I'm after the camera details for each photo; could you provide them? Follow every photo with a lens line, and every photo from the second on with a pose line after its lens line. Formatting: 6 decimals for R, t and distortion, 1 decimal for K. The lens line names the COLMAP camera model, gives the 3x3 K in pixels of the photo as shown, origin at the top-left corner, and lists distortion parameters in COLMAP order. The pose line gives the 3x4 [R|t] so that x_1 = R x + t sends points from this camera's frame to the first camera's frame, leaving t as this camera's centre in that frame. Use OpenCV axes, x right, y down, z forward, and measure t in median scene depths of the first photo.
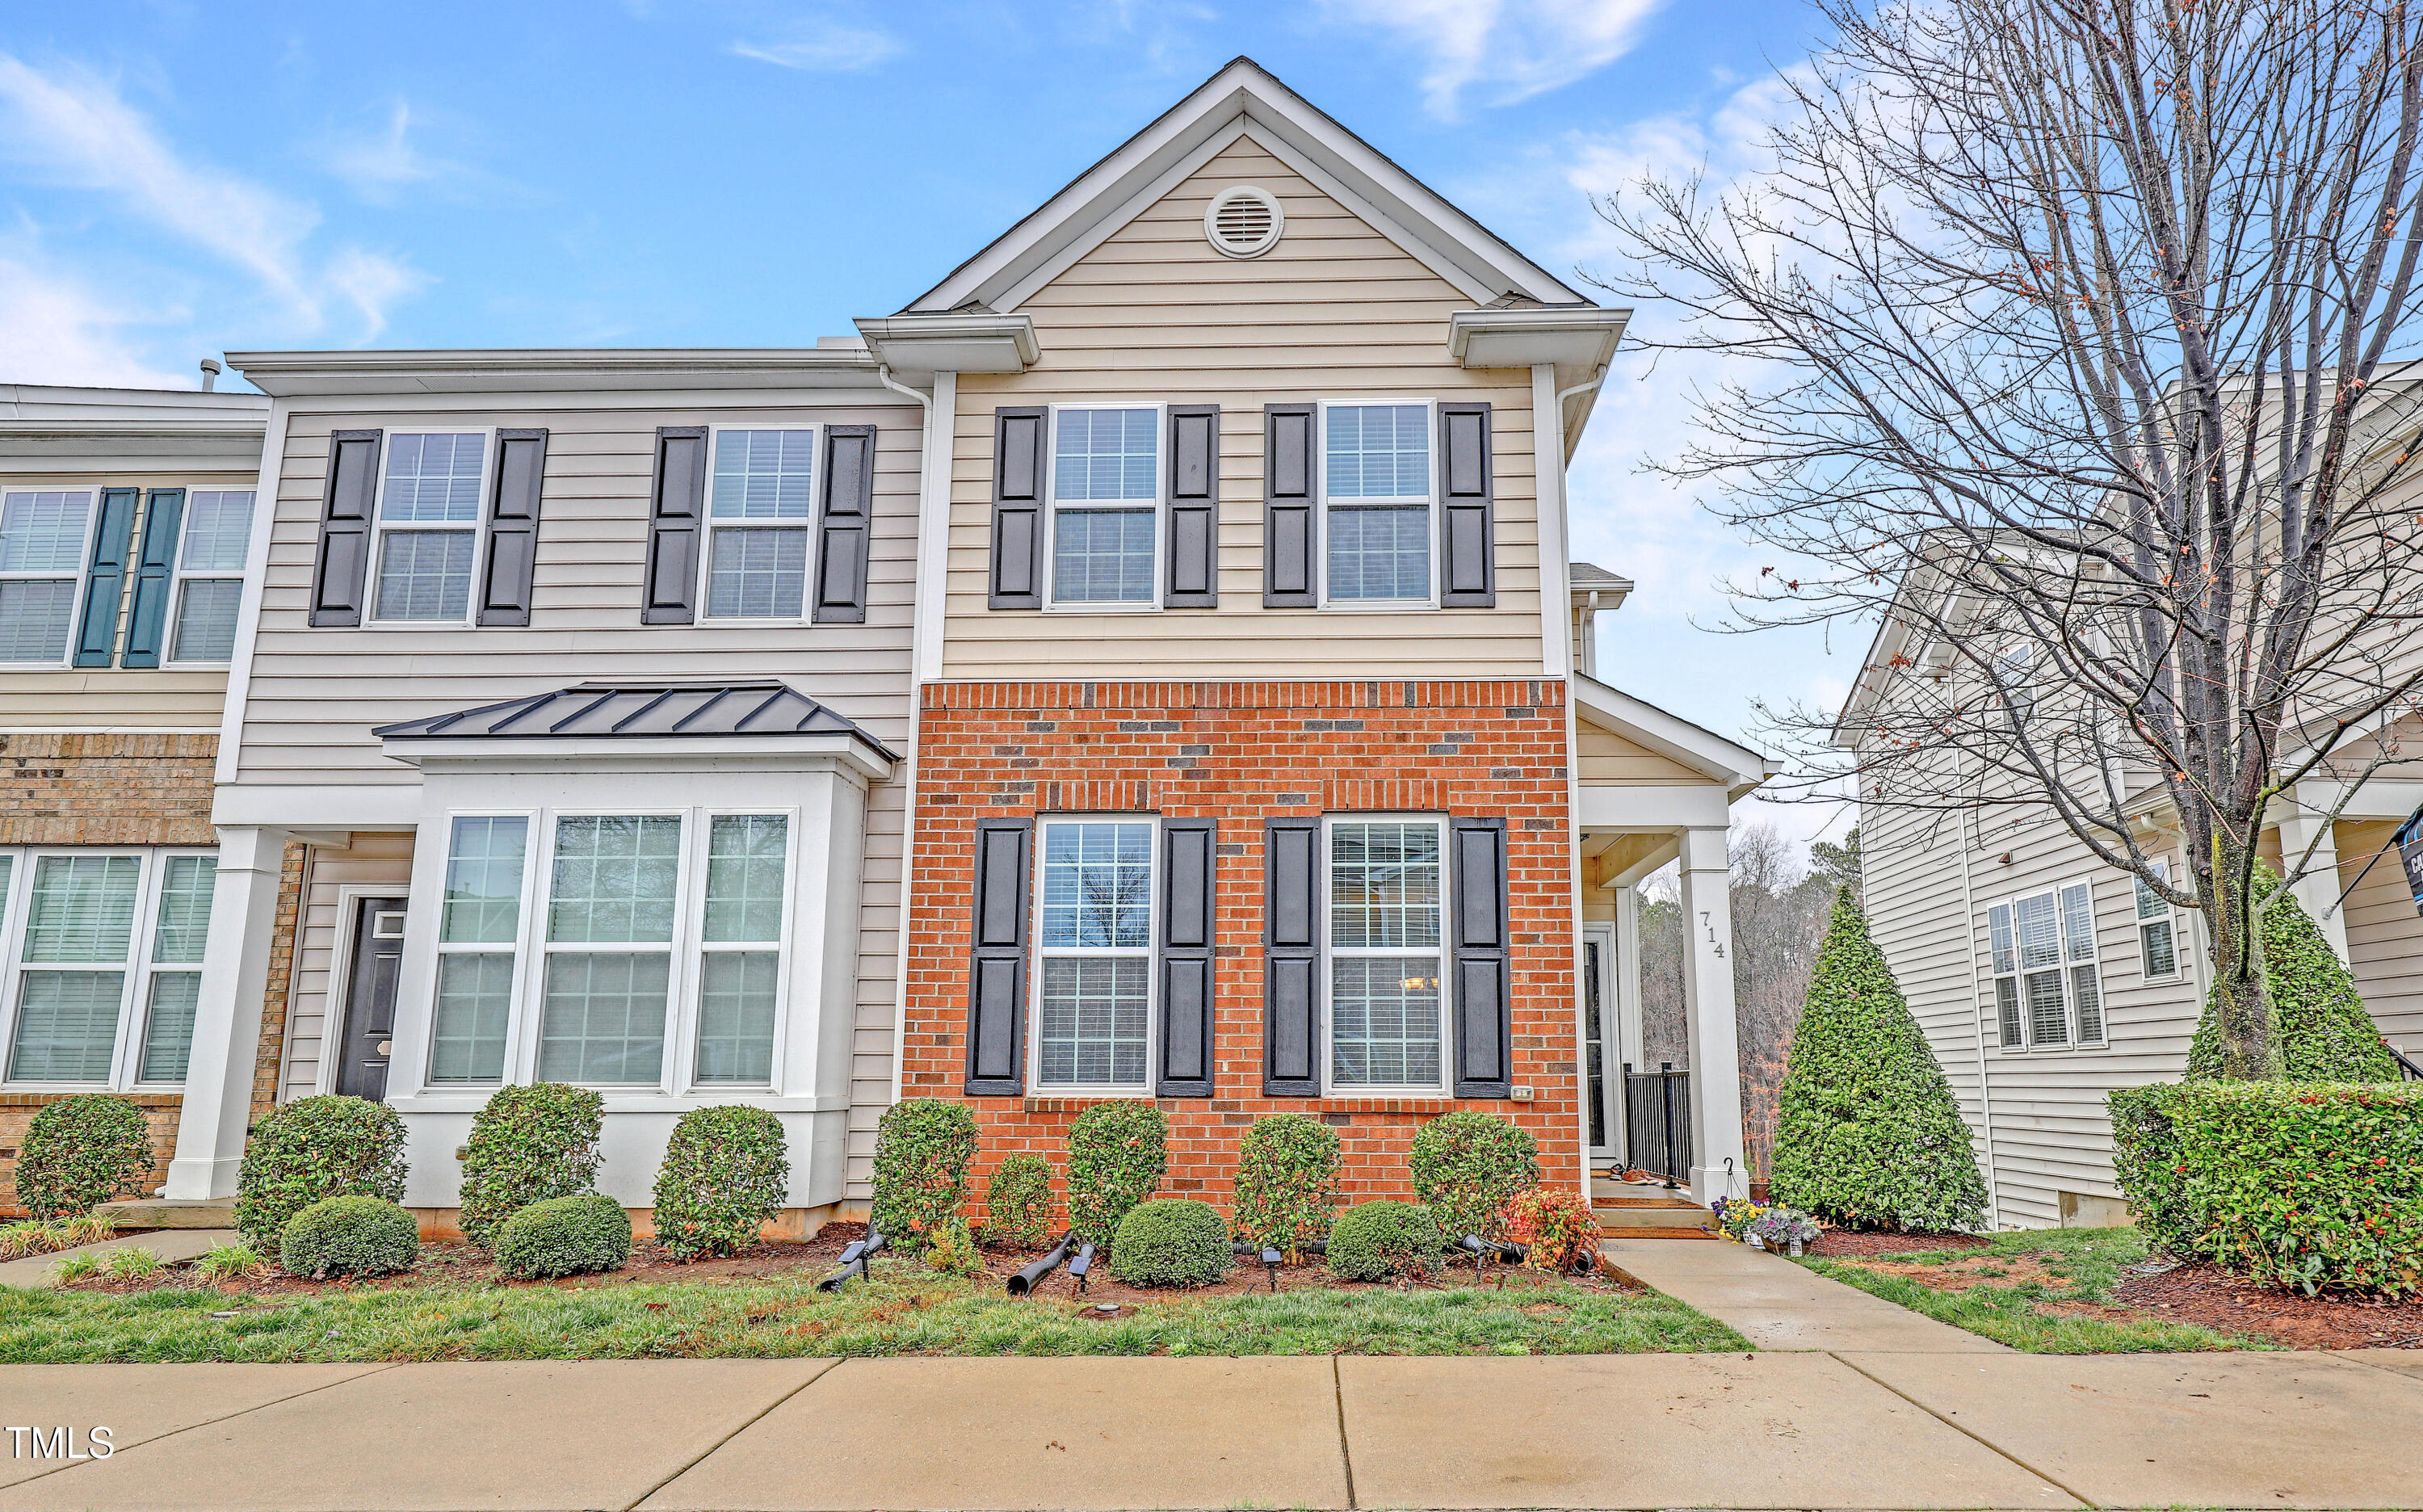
lens RADIAL K [[1375.1, 0, 1273.7], [0, 1375.1, 858.0], [0, 0, 1]] dist [0.001920, 0.000722]
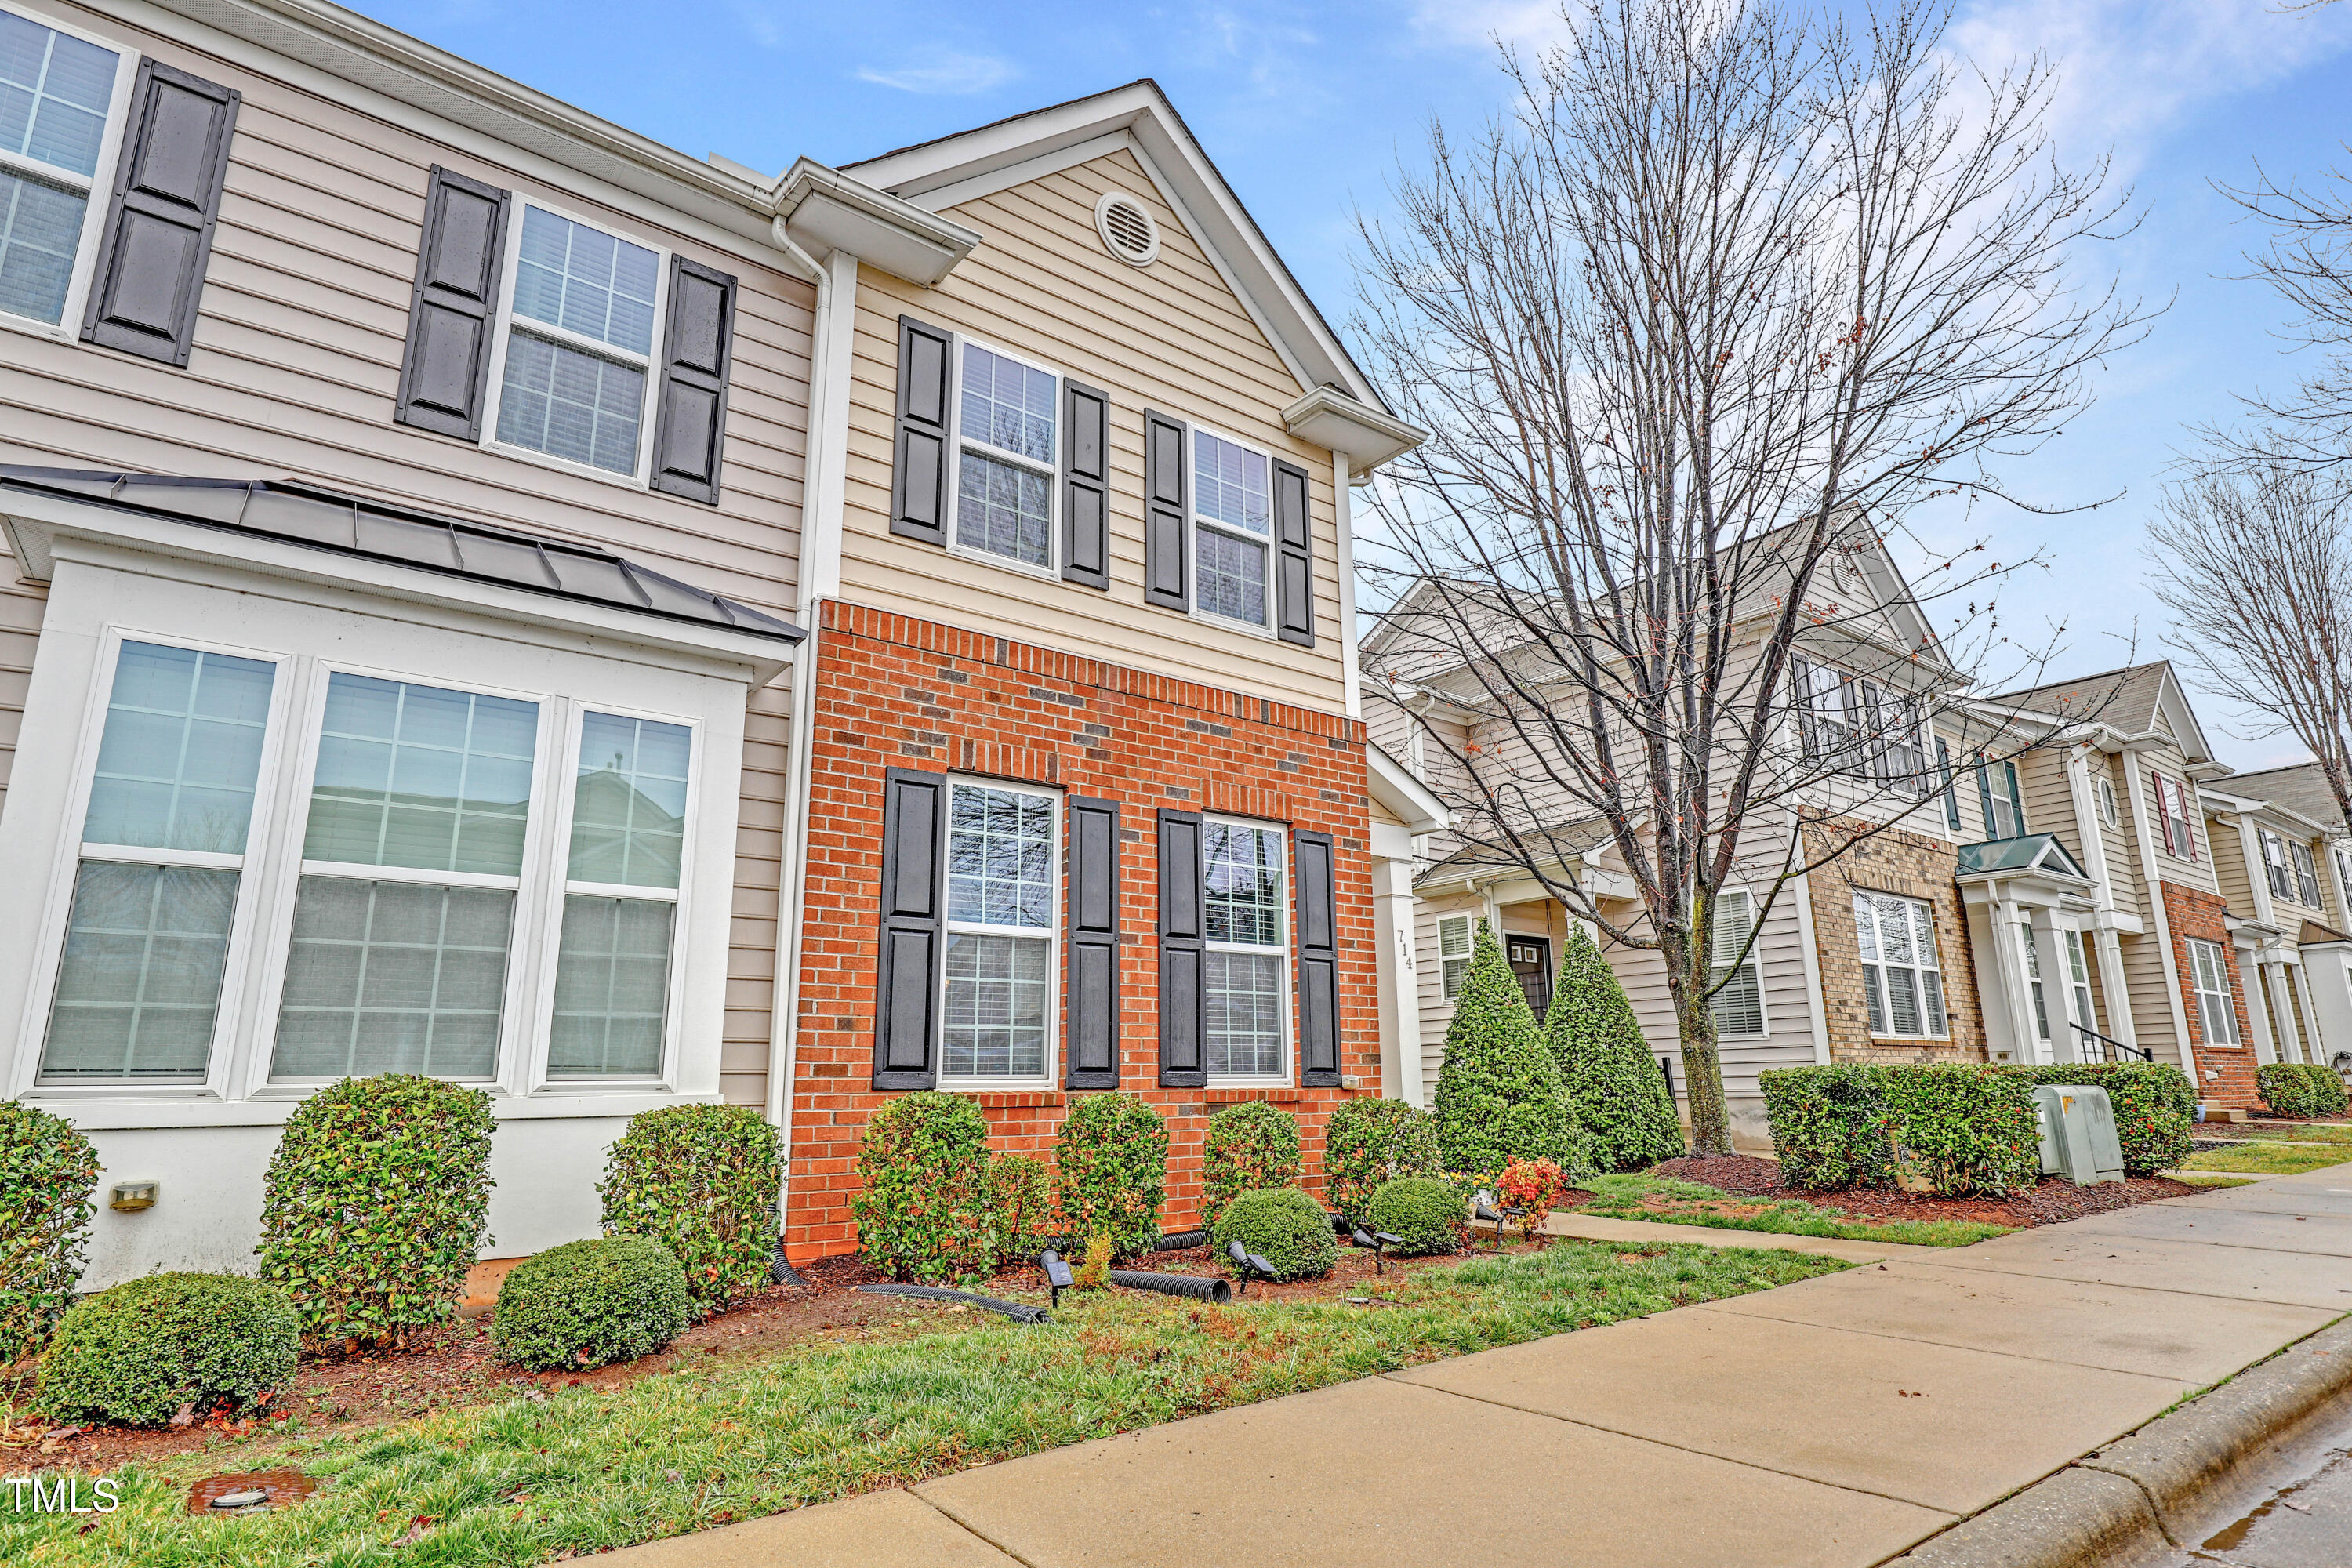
lens RADIAL K [[1214.3, 0, 1171.1], [0, 1214.3, 805.2], [0, 0, 1]] dist [0.003613, 0.001048]
pose [[0.790647, 0.127737, 0.598799, -0.524535], [-0.093677, 0.991718, -0.087865, 0.045534], [-0.605063, 0.013377, 0.796065, 0.281711]]
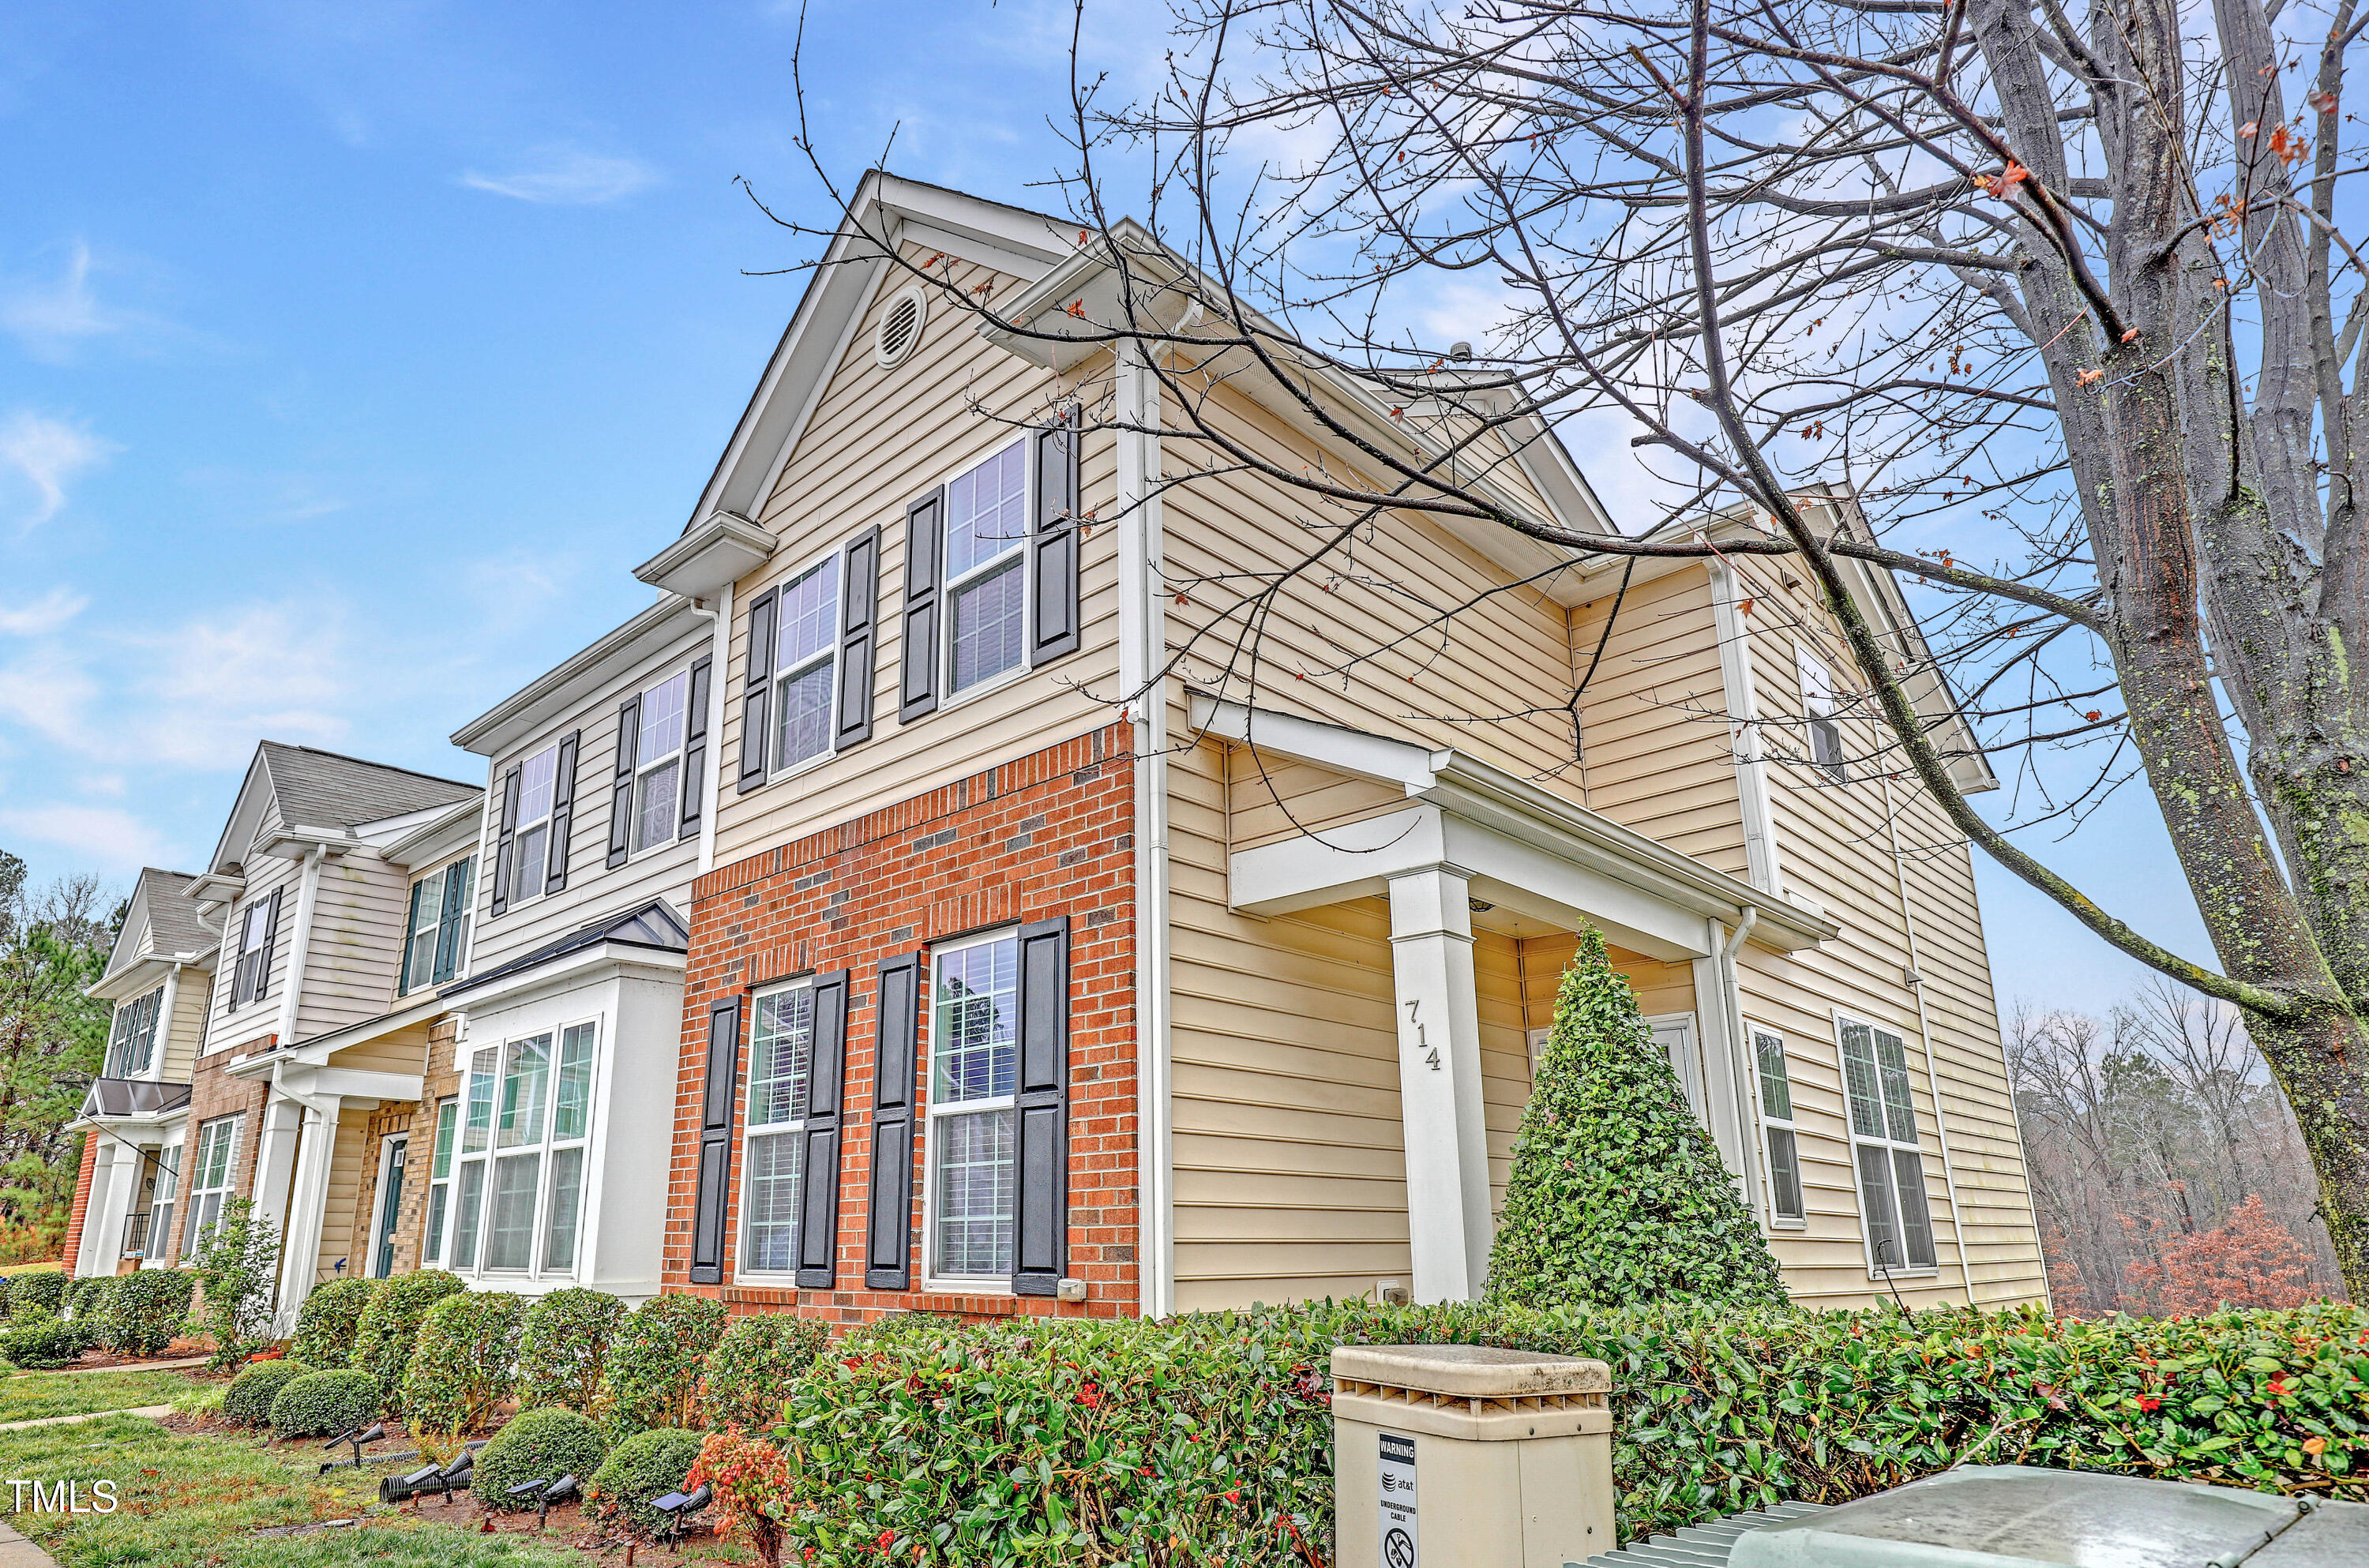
lens RADIAL K [[1352.9, 0, 1122.5], [0, 1352.9, 862.1], [0, 0, 1]] dist [0.004291, 0.000617]
pose [[0.733408, -0.190929, -0.652425, 0.672032], [0.127259, 0.981342, -0.144130, 0.052405], [0.667771, 0.022679, 0.744021, 0.453464]]
